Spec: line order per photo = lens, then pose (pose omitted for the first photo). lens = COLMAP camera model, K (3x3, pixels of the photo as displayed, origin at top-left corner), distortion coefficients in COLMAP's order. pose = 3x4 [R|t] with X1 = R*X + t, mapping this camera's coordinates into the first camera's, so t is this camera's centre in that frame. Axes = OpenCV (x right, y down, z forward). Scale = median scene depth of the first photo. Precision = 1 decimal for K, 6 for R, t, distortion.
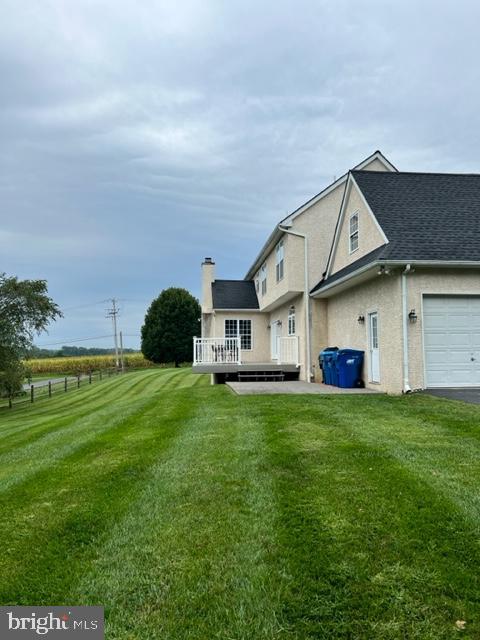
lens RADIAL K [[490.4, 0, 239.5], [0, 490.4, 314.6], [0, 0, 1]] dist [0.073008, -0.073752]
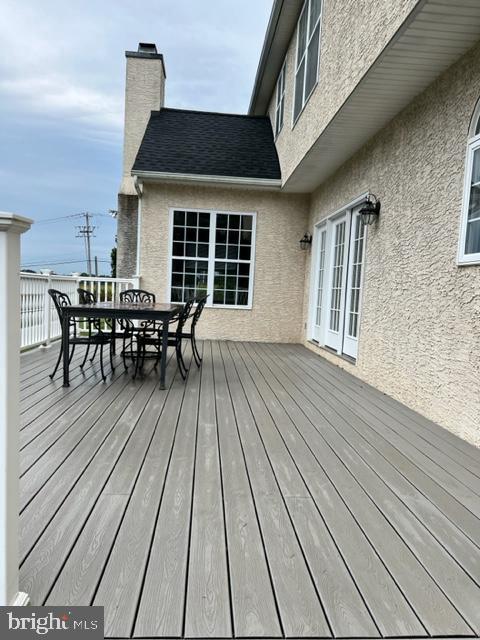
lens RADIAL K [[490.4, 0, 229.2], [0, 490.4, 325.1], [0, 0, 1]] dist [0.073008, -0.073752]
pose [[0.997699, 0.052723, -0.042627, 0.040163], [-0.045531, 0.986873, 0.154950, 0.051086], [0.050237, -0.152652, 0.987002, 1.031532]]
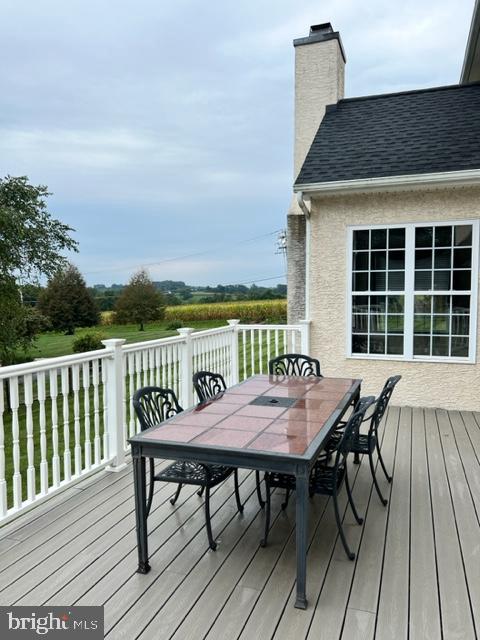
lens RADIAL K [[490.4, 0, 240.8], [0, 490.4, 324.9], [0, 0, 1]] dist [0.073008, -0.073752]
pose [[0.909239, 0.021168, -0.415735, 0.035351], [0.041392, 0.989159, 0.140892, 0.030606], [0.414211, -0.145313, 0.898506, 1.165789]]
